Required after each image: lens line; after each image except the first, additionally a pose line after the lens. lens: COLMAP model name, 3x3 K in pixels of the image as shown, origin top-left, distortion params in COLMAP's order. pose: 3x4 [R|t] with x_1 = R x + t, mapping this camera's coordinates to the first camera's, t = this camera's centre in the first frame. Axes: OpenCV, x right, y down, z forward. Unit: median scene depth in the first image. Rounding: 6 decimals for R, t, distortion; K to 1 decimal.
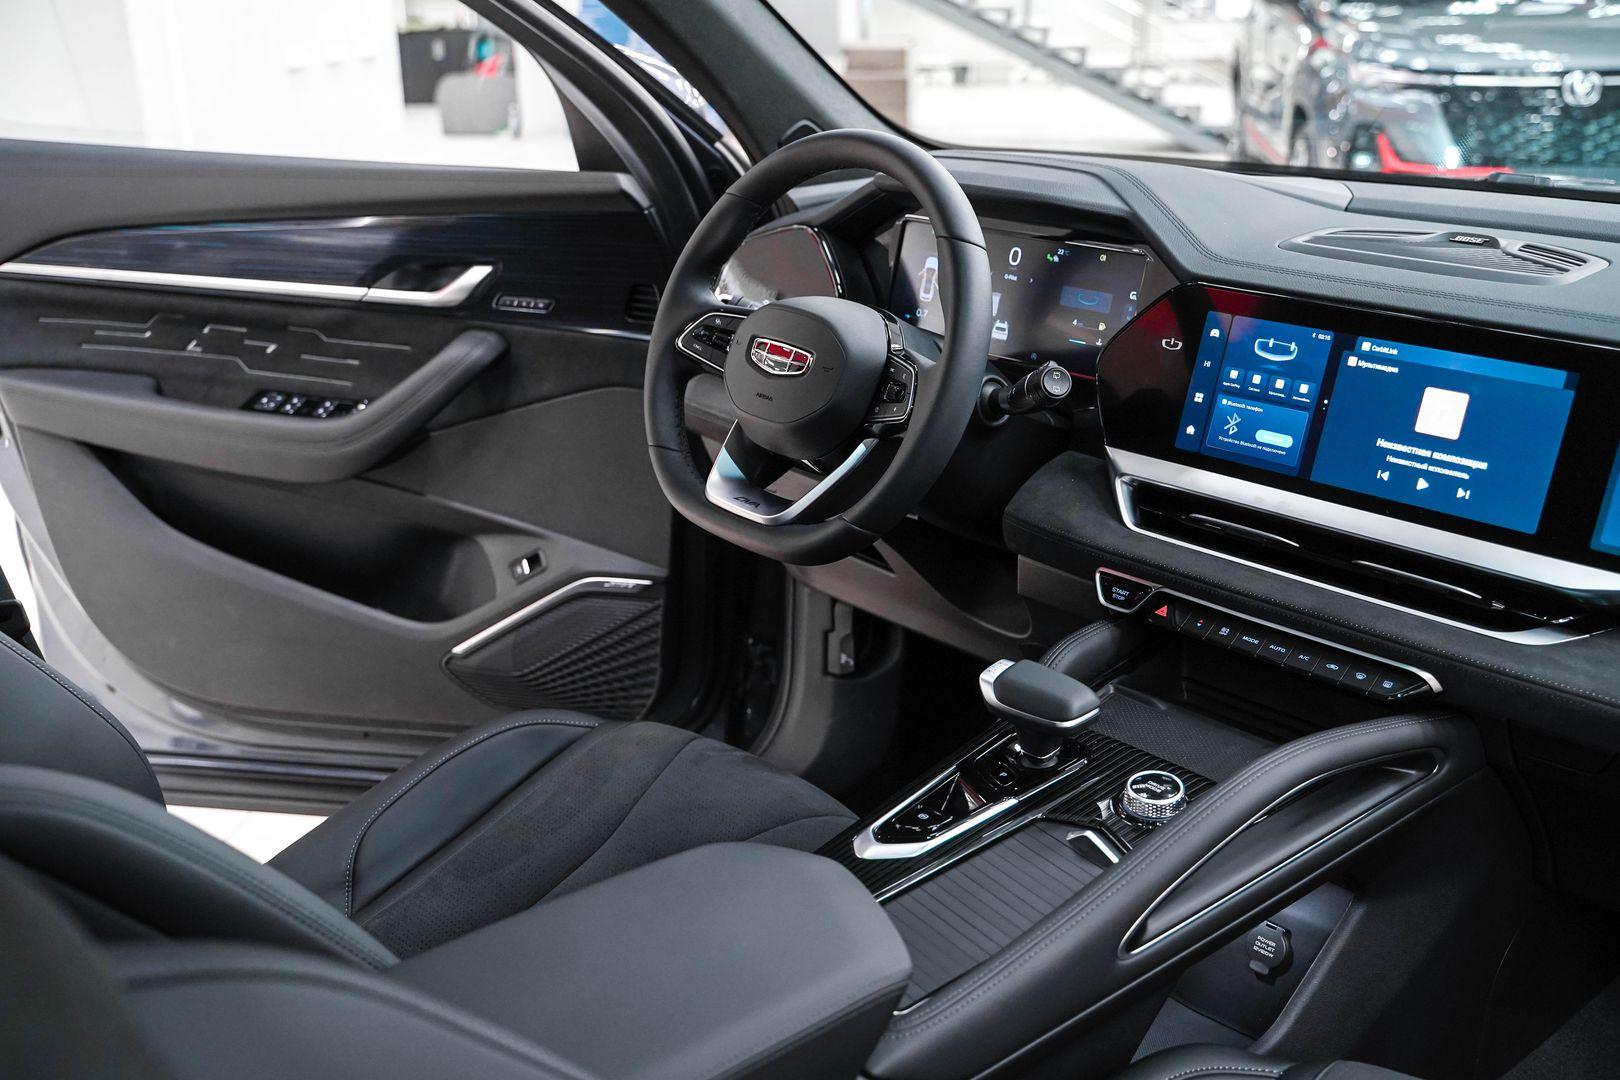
lens RADIAL K [[1647.3, 0, 808.8], [0, 1647.3, 541.4], [0, 0, 1]] dist [-0.023974, 0.000000]
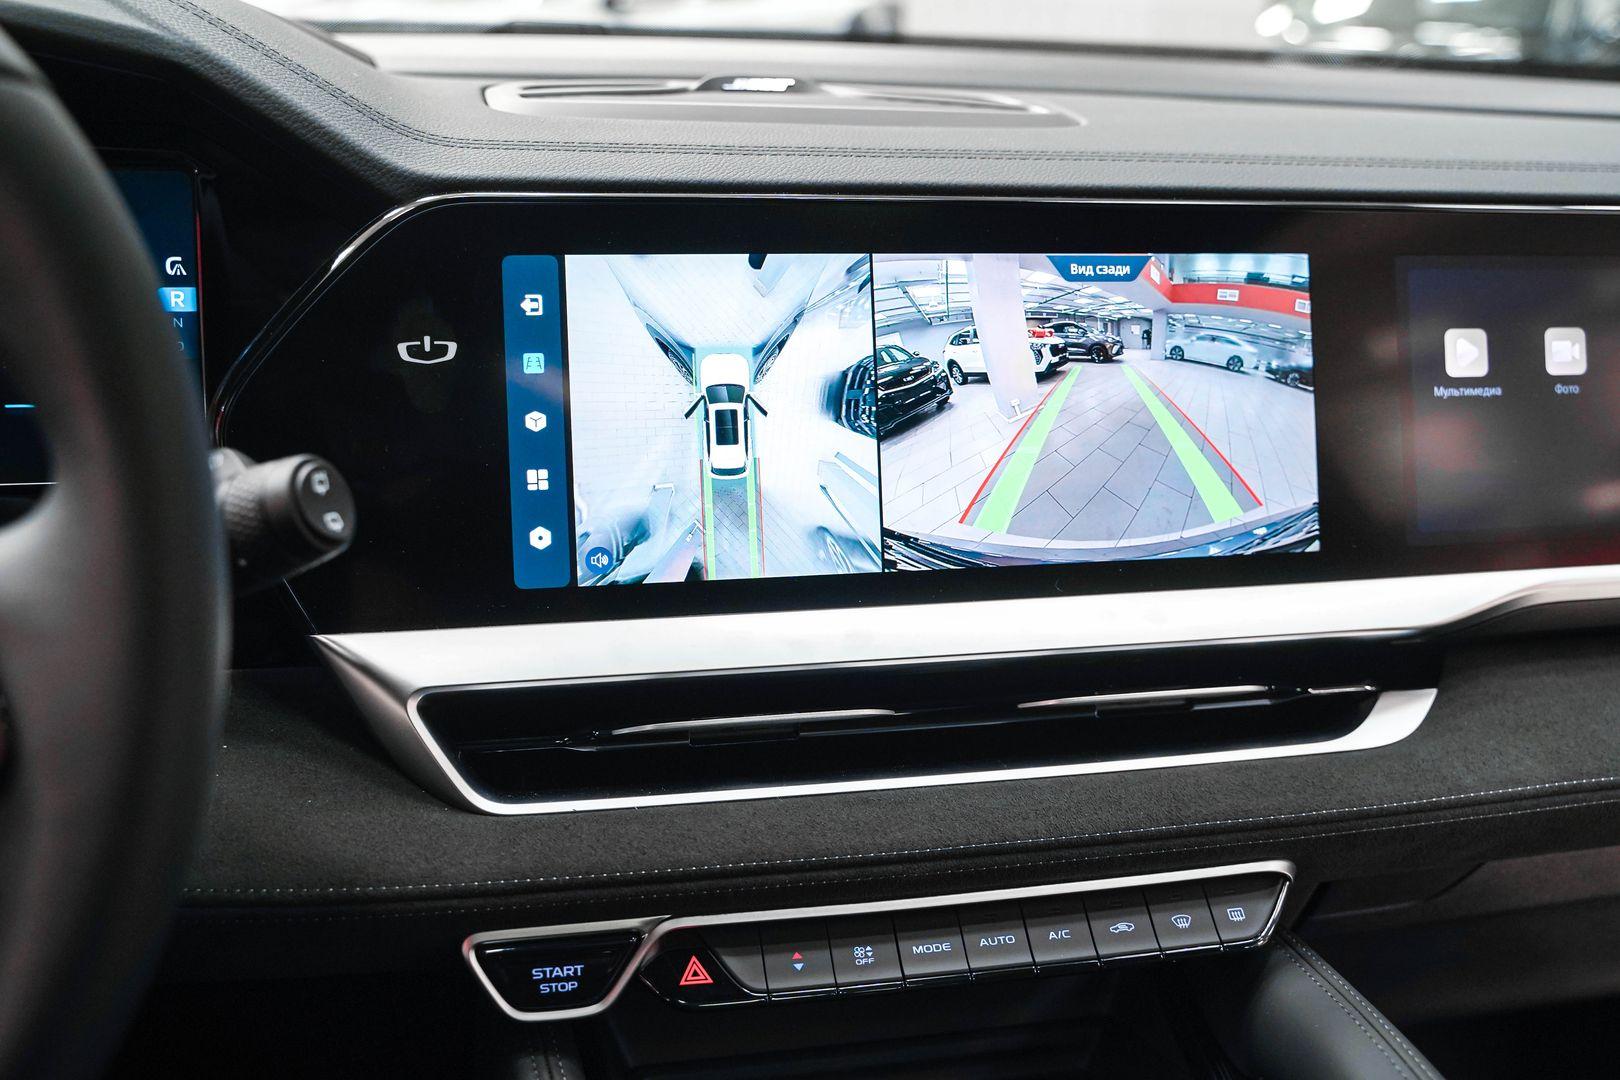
lens RADIAL K [[1582.6, 0, 815.4], [0, 1582.6, 536.4], [0, 0, 1]] dist [-0.036100, 0.000000]
pose [[0.486521, -0.252716, 0.836321, -0.070947], [0.253420, 0.956917, 0.141733, -0.106058], [-0.836108, 0.142984, 0.529603, 0.713545]]
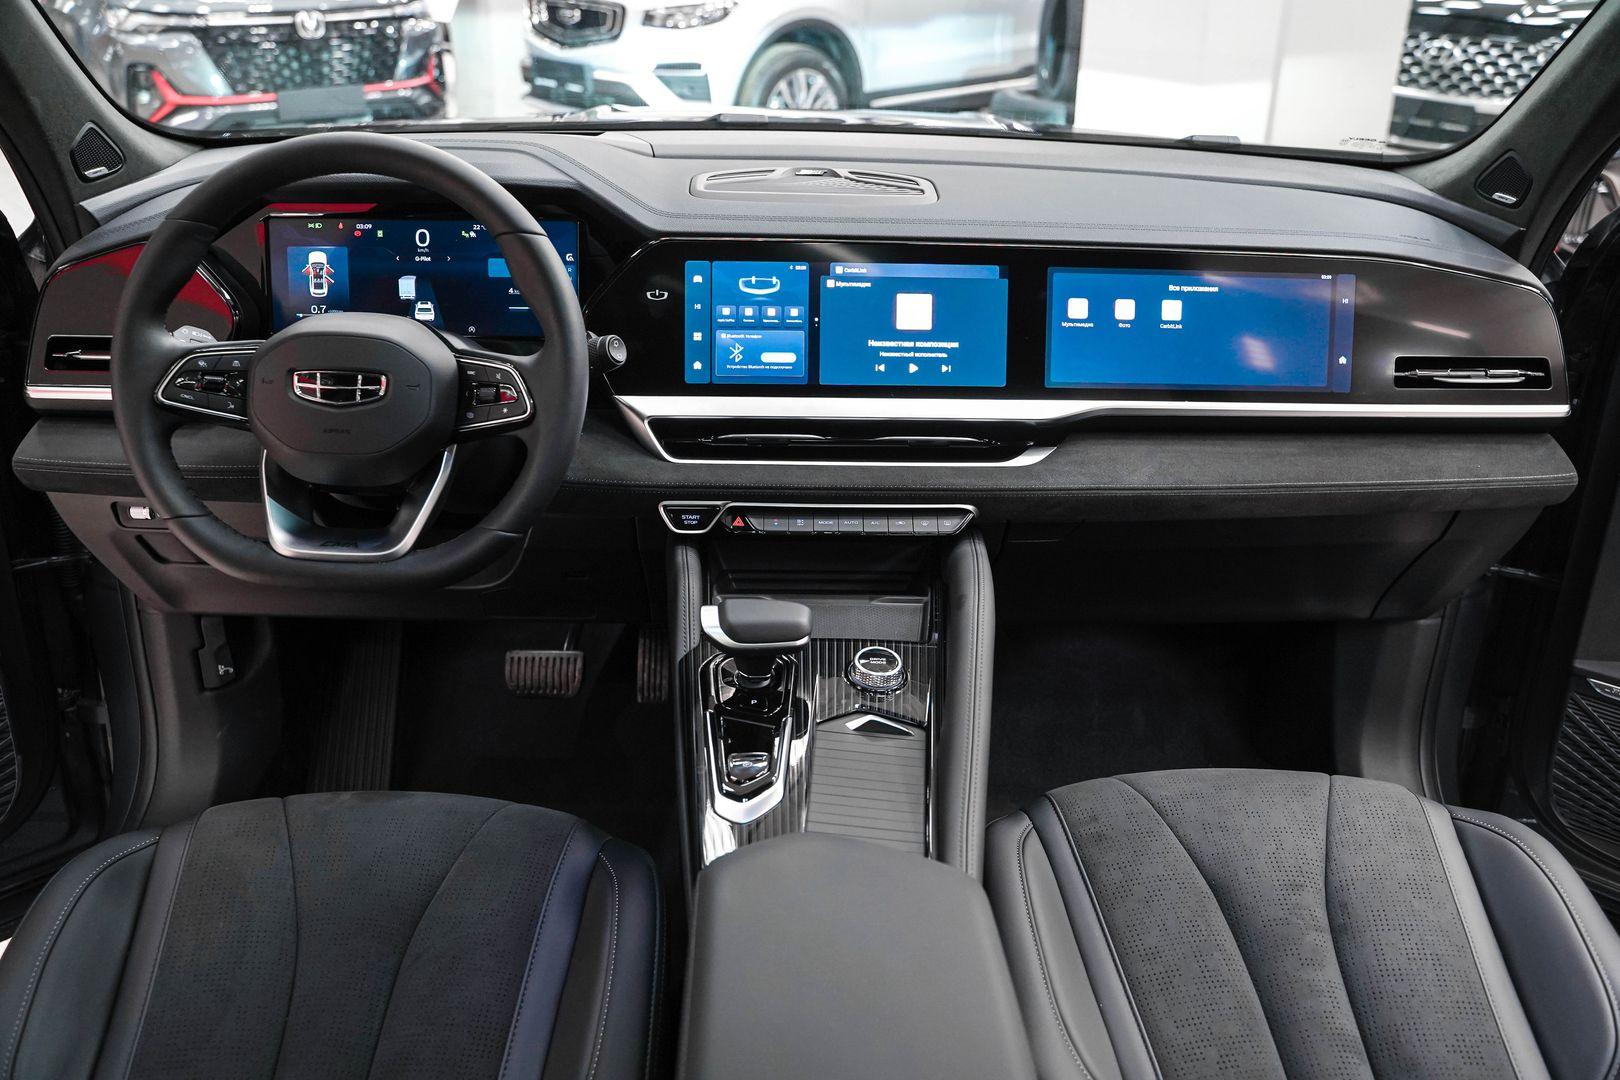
lens RADIAL K [[1320.2, 0, 814.8], [0, 1320.2, 532.9], [0, 0, 1]] dist [-0.114342, 0.087699]
pose [[0.640239, -0.306361, 0.704441, -0.393525], [0.224306, 0.951624, 0.209997, -0.128669], [-0.734698, 0.023562, 0.677985, 0.309516]]
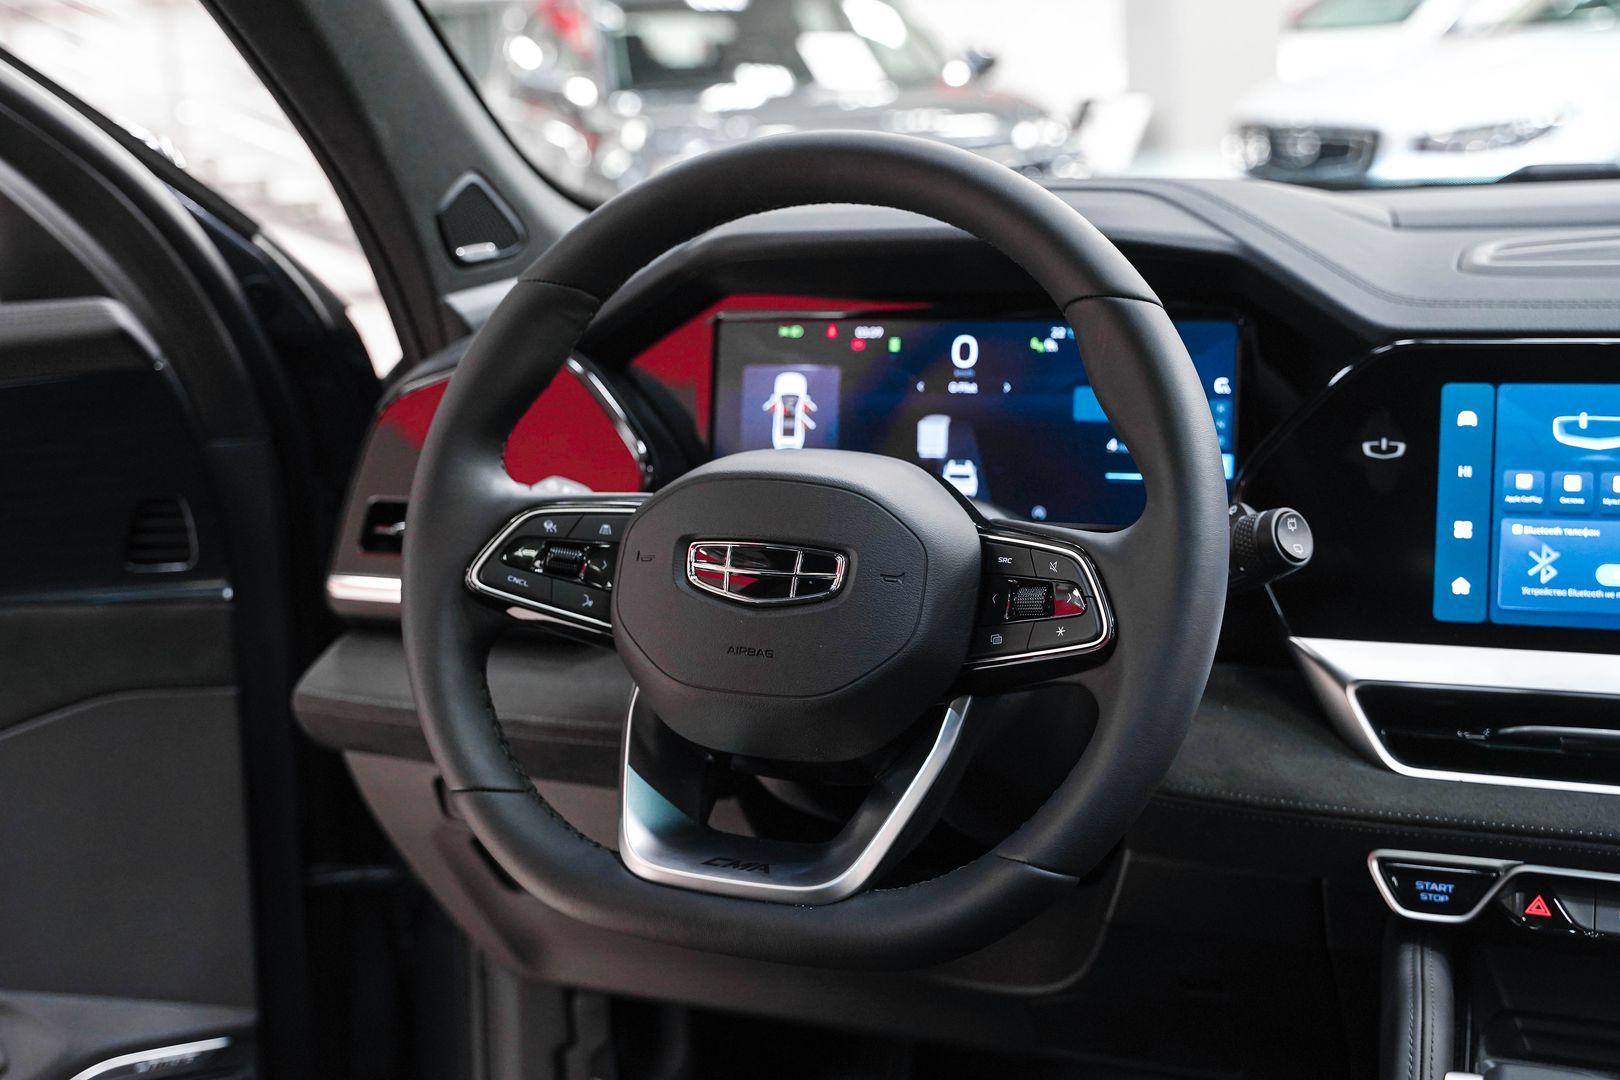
lens RADIAL K [[1980.1, 0, 830.1], [0, 1980.1, 521.6], [0, 0, 1]] dist [0.043975, 0.000000]
pose [[0.888897, -0.136968, 0.437151, -0.267555], [0.191142, 0.978114, -0.082205, -0.073293], [-0.416324, 0.156630, 0.895623, 0.446926]]
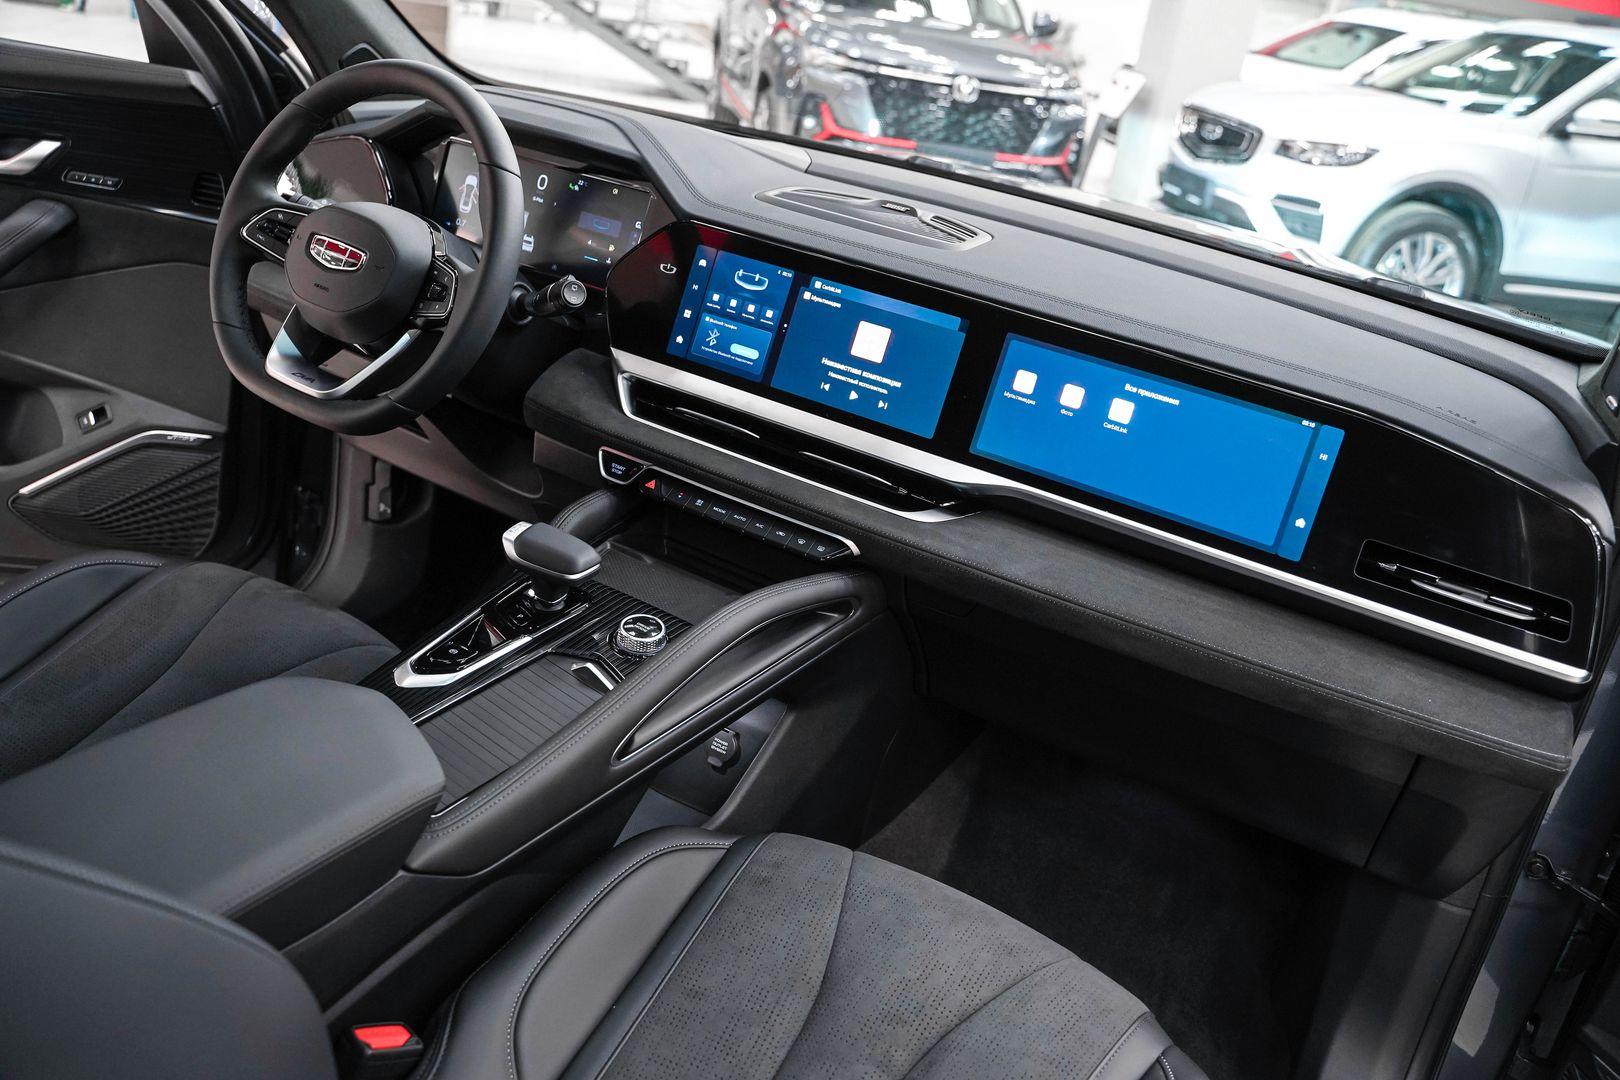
lens RADIAL K [[1320.2, 0, 813.1], [0, 1320.2, 536.2], [0, 0, 1]] dist [-0.114342, 0.087699]
pose [[0.940615, 0.018212, 0.338986, -0.007699], [-0.052509, 0.994348, 0.092279, -0.016381], [-0.335390, -0.104599, 0.936255, 0.017786]]
